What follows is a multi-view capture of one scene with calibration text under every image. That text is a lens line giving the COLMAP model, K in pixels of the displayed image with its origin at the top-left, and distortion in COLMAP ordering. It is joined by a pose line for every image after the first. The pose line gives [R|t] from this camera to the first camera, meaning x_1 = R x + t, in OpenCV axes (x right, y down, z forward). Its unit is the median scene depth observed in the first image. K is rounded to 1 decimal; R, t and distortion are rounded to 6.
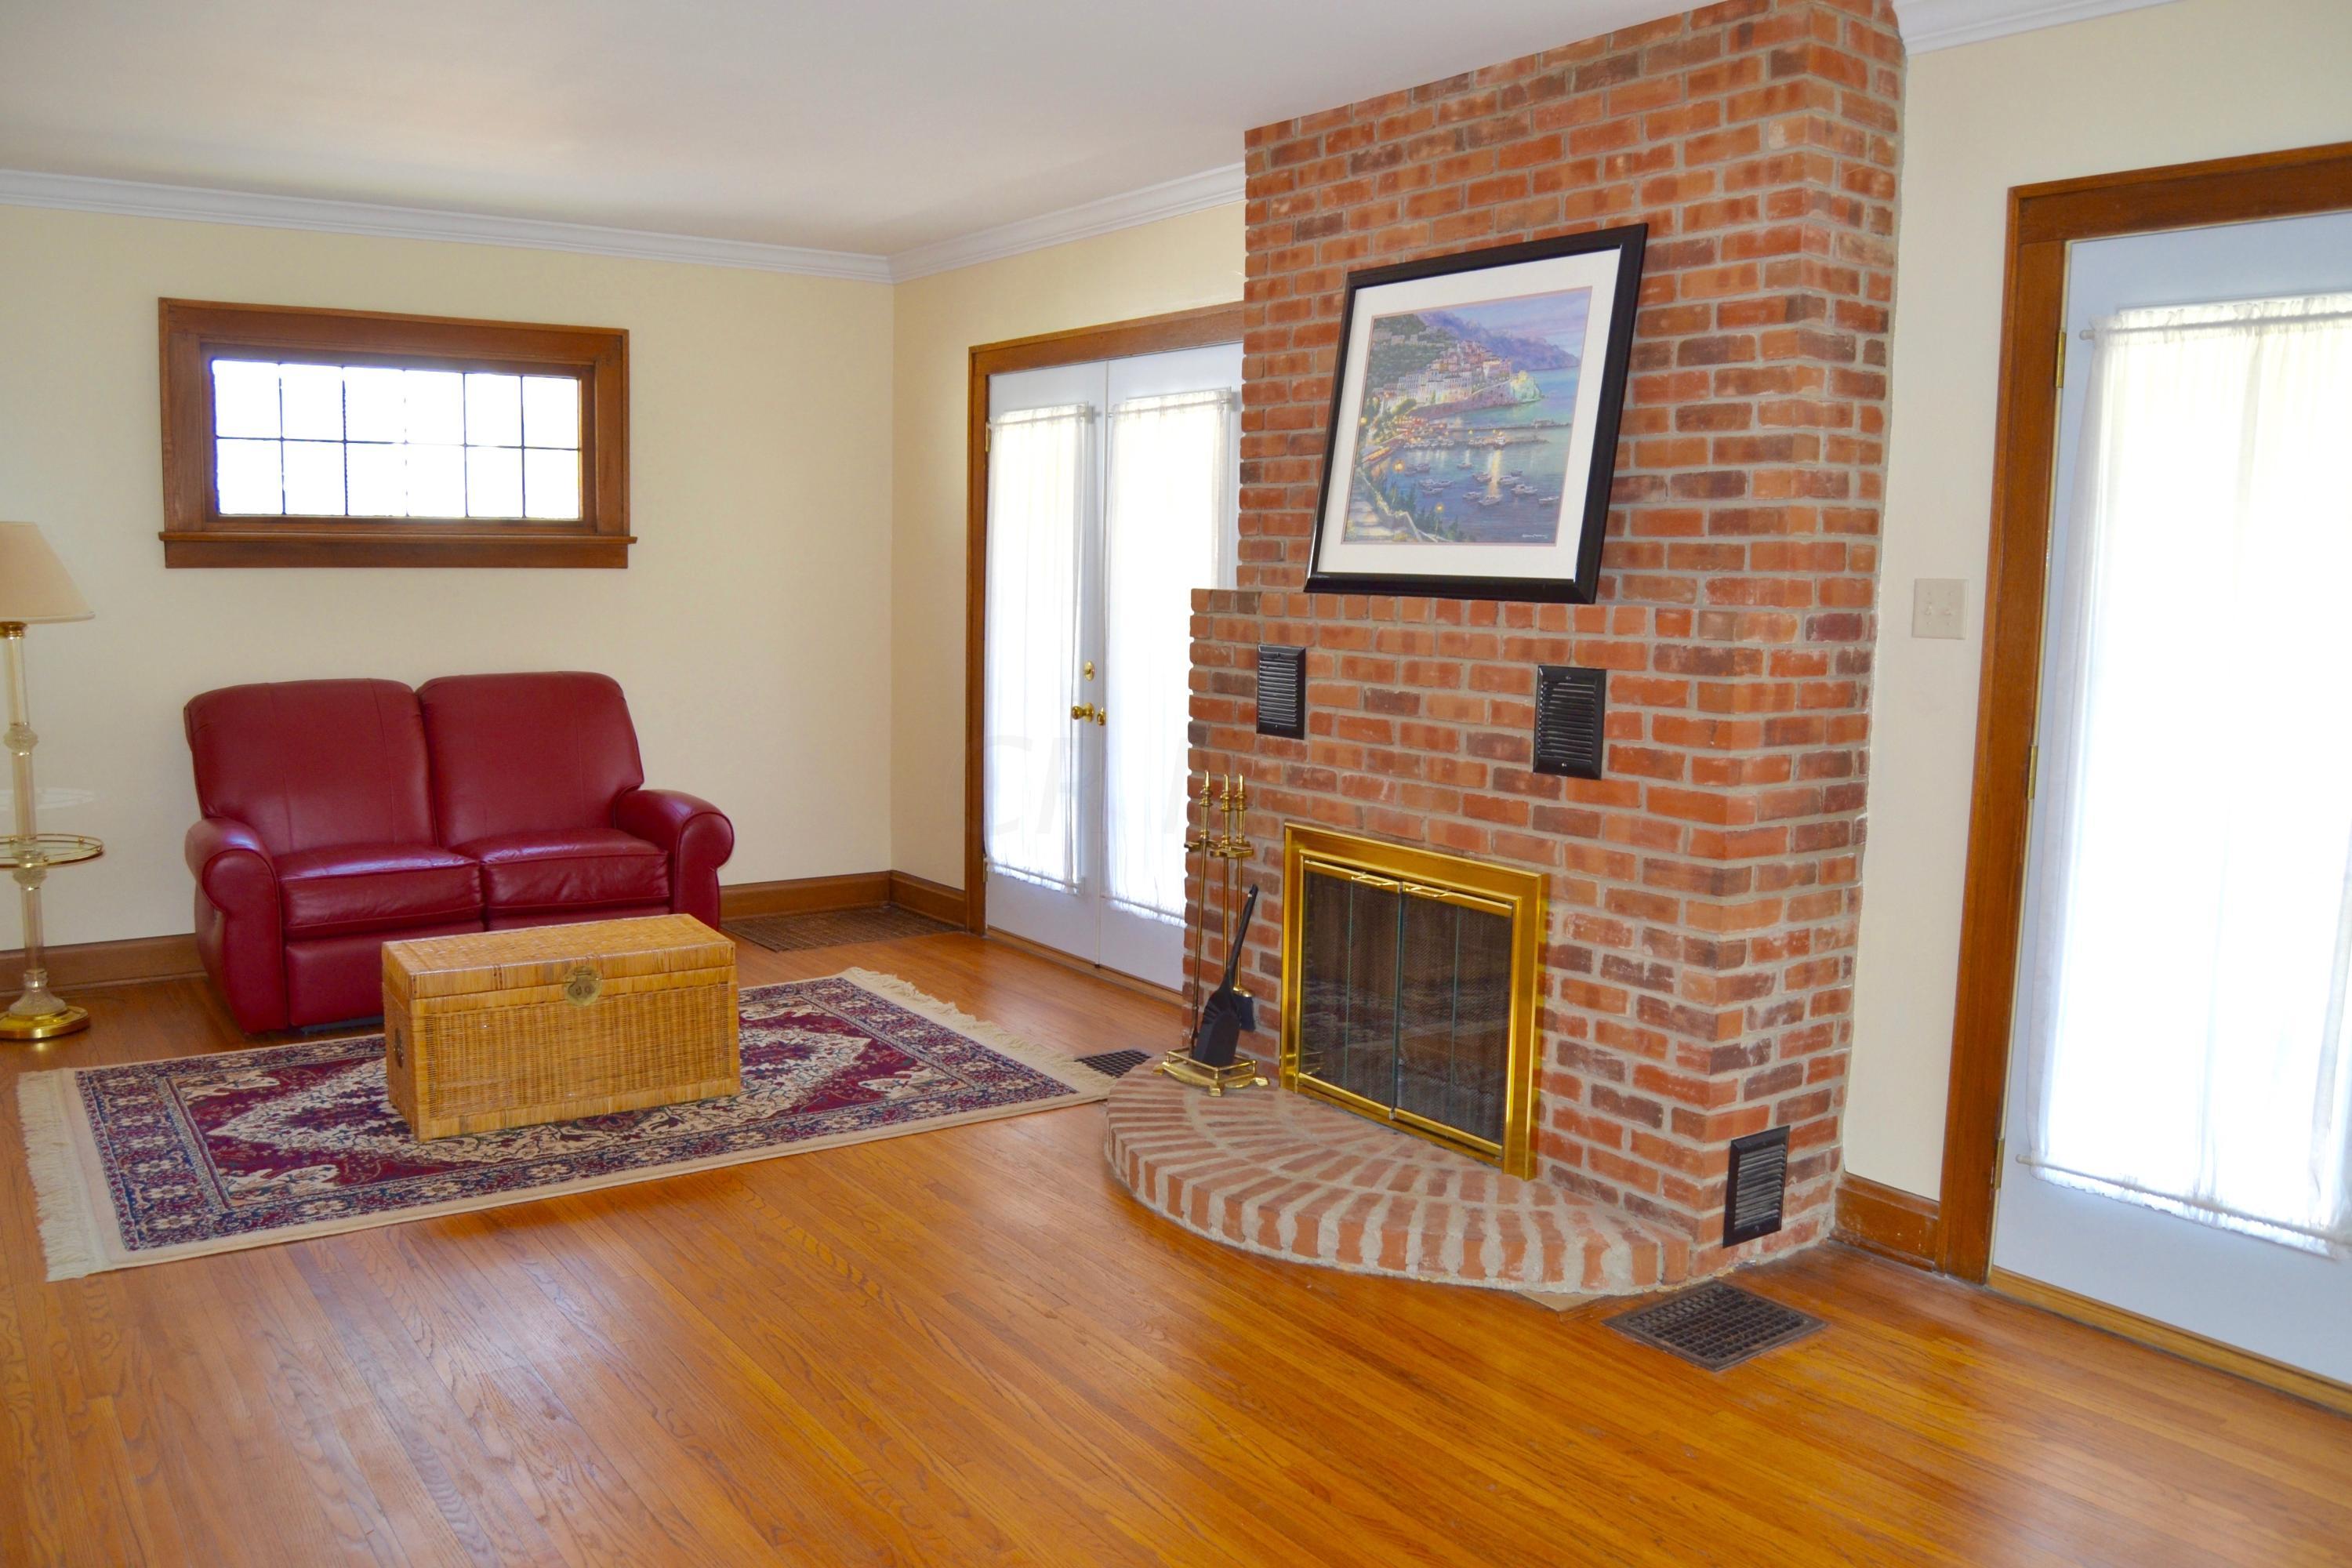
lens RADIAL K [[1847.1, 0, 1172.6], [0, 1847.1, 784.3], [0, 0, 1]] dist [-0.102130, 0.036774]
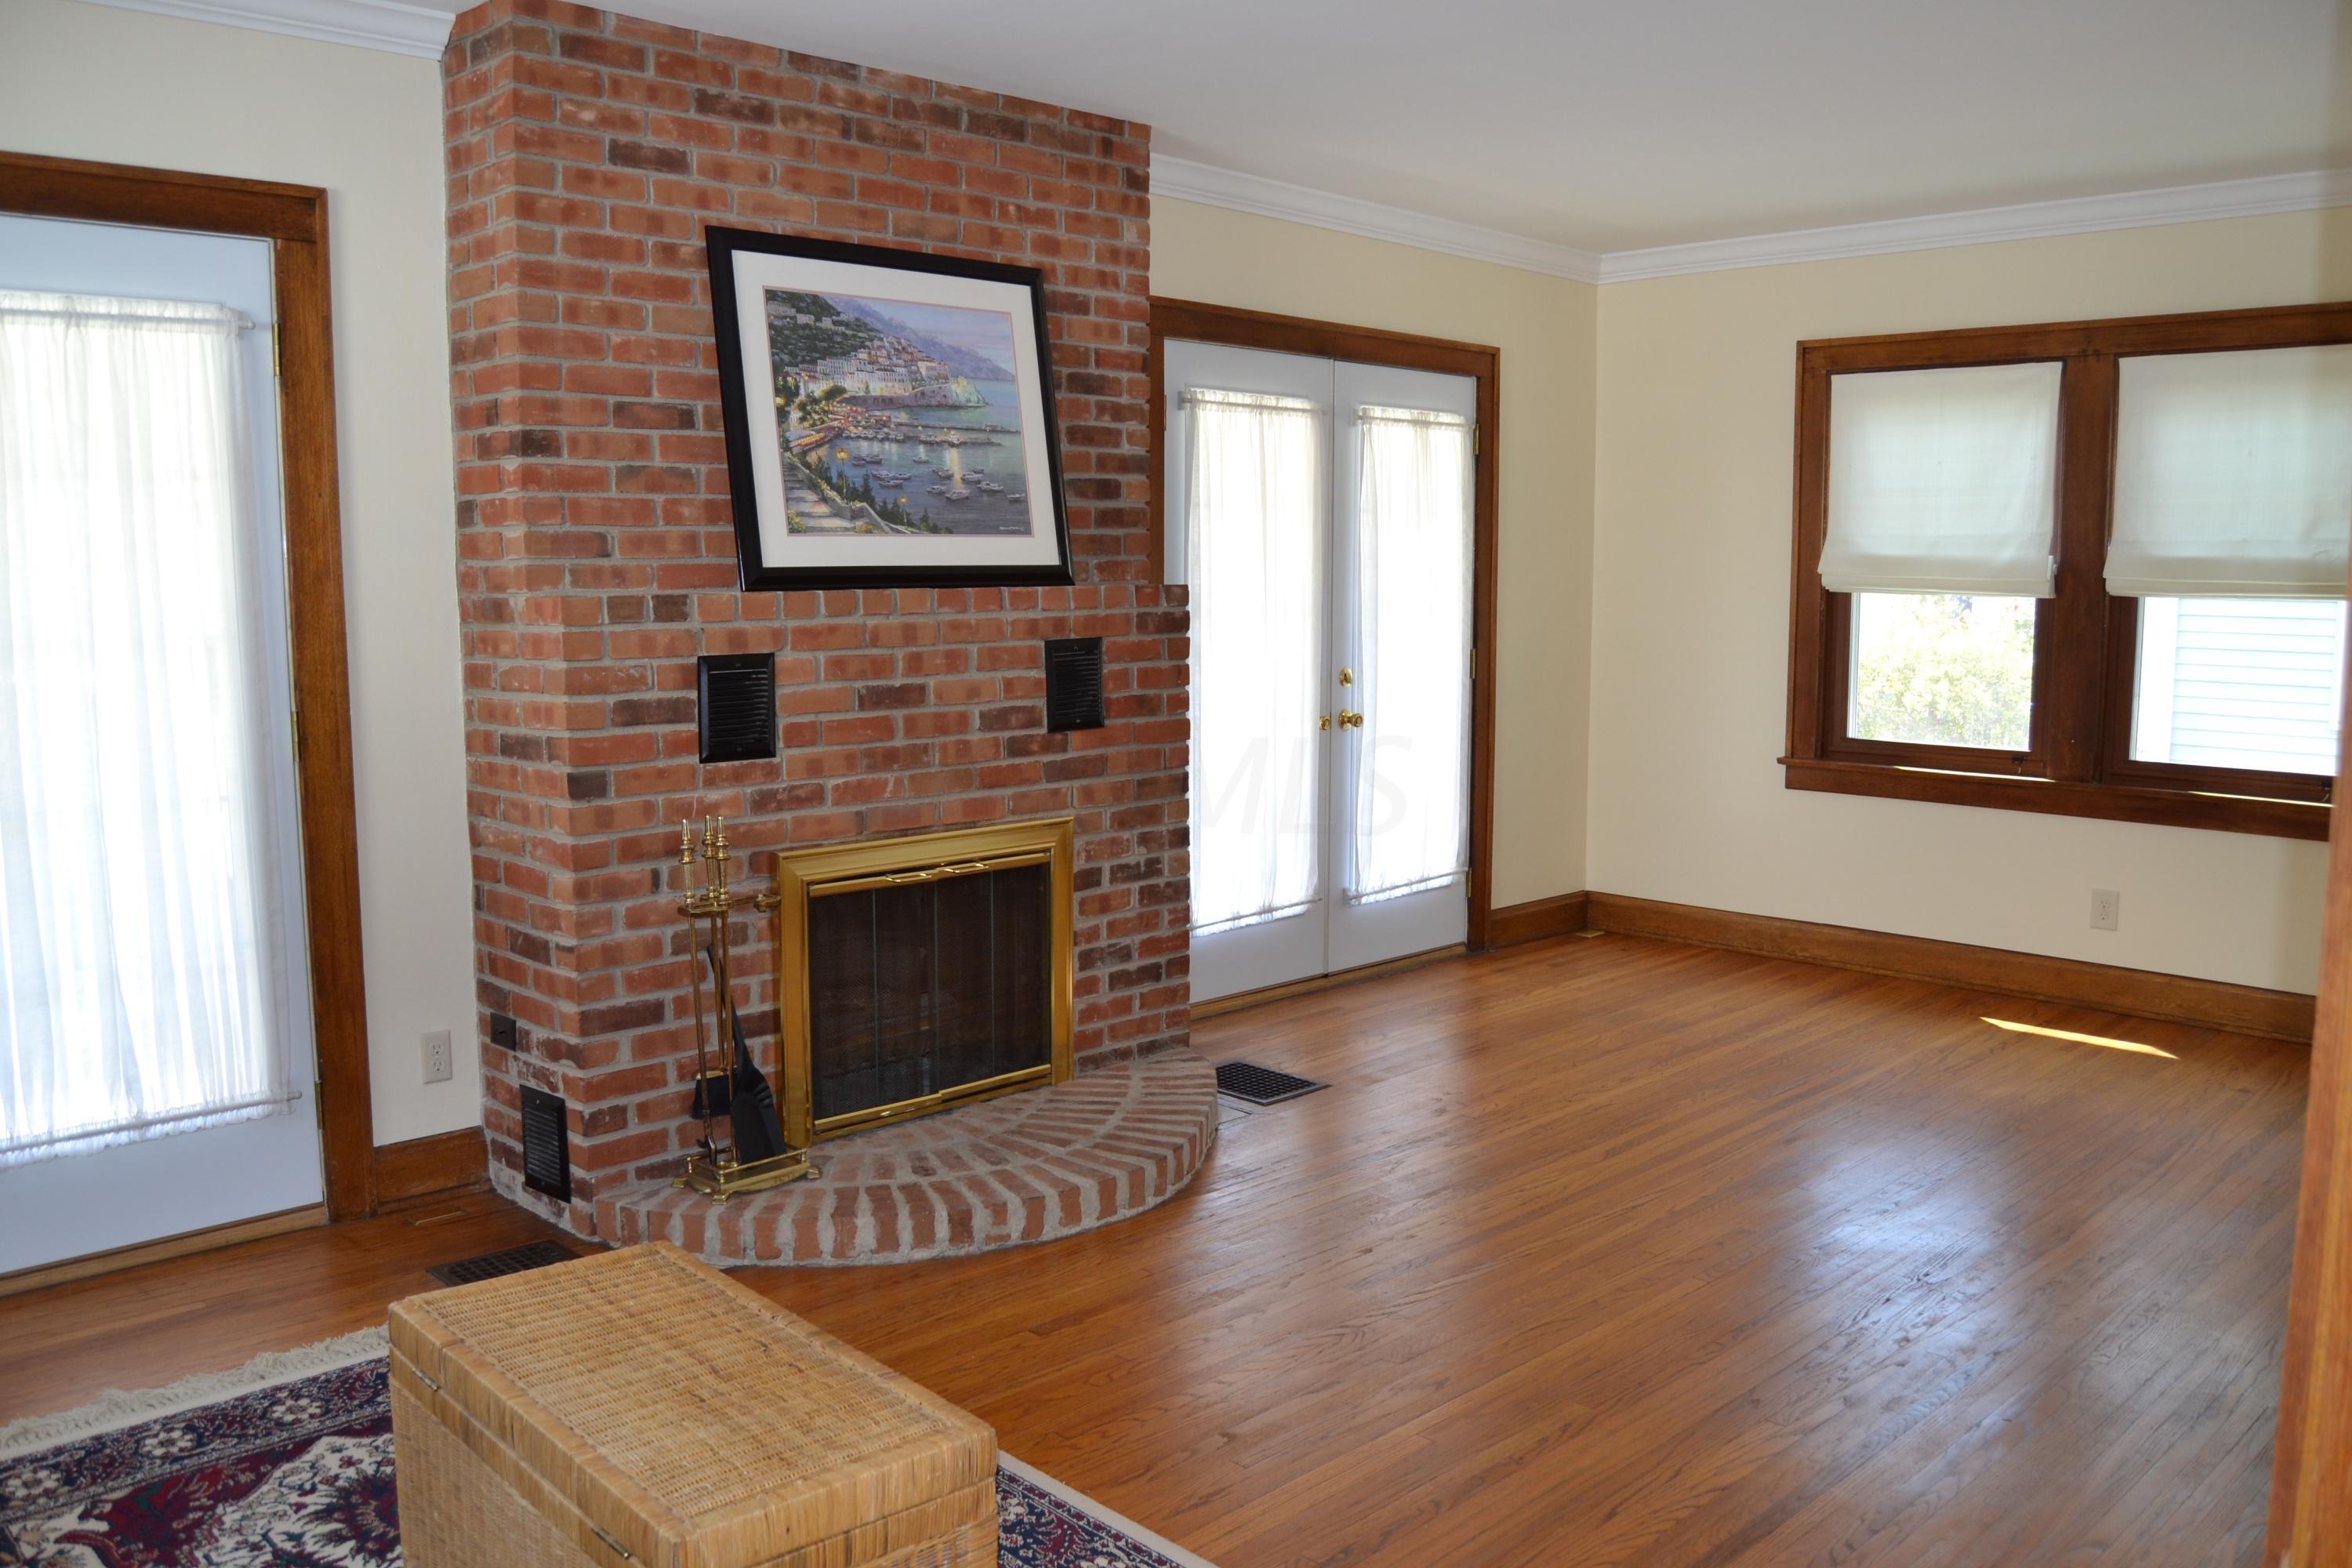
lens RADIAL K [[1847.1, 0, 1176.6], [0, 1847.1, 788.6], [0, 0, 1]] dist [-0.102130, 0.036774]
pose [[-0.150775, -0.138677, 0.978793, -0.921931], [0.118974, 0.980370, 0.157227, -0.140066], [-0.981383, 0.140157, -0.131316, 1.039754]]
